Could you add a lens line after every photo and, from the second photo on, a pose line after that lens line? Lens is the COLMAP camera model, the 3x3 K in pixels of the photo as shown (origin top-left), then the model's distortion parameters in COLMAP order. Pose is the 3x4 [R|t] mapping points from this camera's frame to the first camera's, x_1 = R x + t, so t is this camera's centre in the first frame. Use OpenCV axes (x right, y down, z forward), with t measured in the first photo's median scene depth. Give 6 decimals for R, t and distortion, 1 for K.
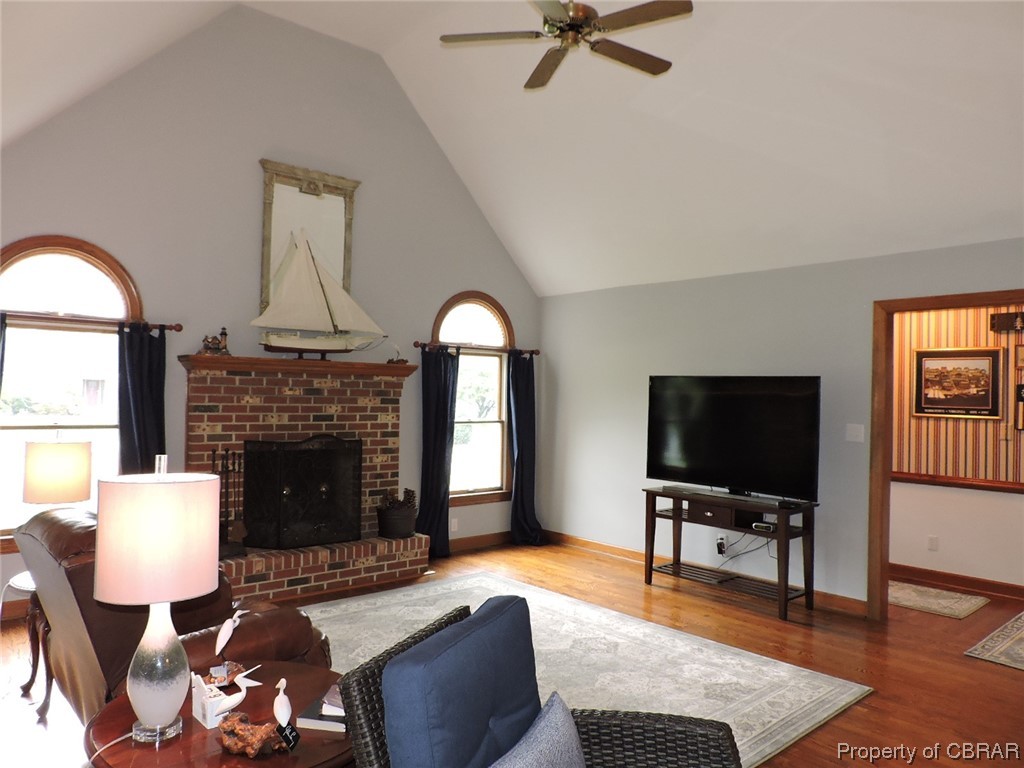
lens RADIAL K [[716.8, 0, 528.9], [0, 716.8, 381.2], [0, 0, 1]] dist [-0.028487, 0.001860]
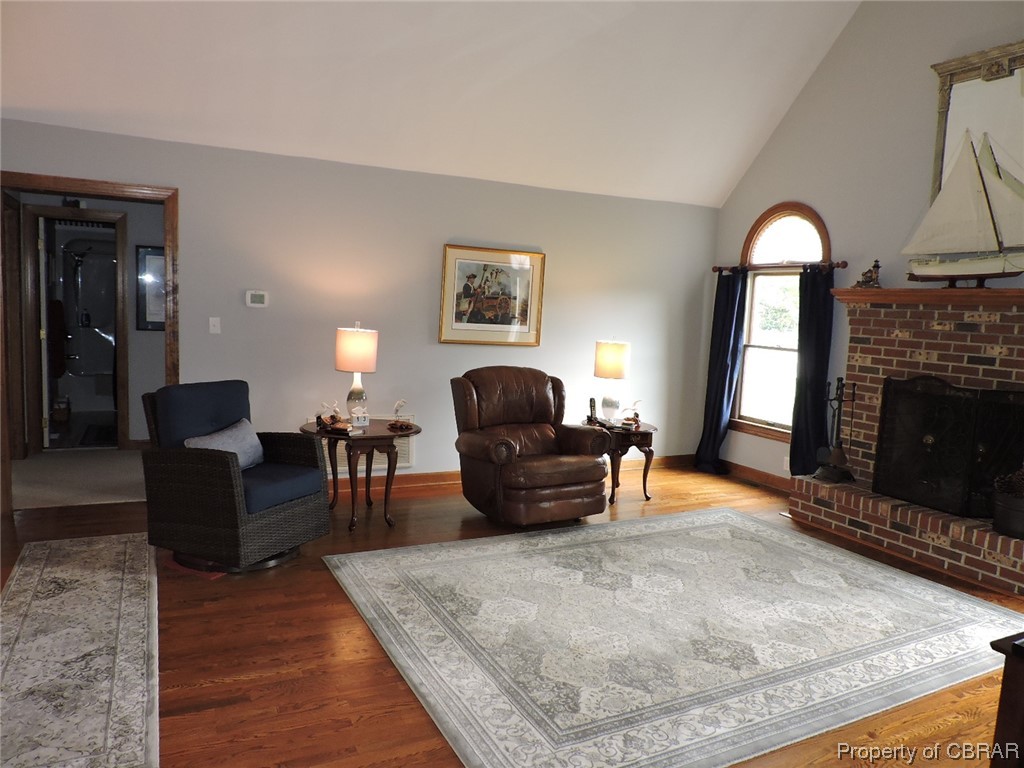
lens RADIAL K [[716.8, 0, 528.9], [0, 716.8, 381.2], [0, 0, 1]] dist [-0.028487, 0.001860]
pose [[-0.243558, 0.066554, -0.967600, 0.631658], [-0.034766, 0.996403, 0.077287, 0.032058], [0.969263, 0.052463, -0.240368, 0.737376]]
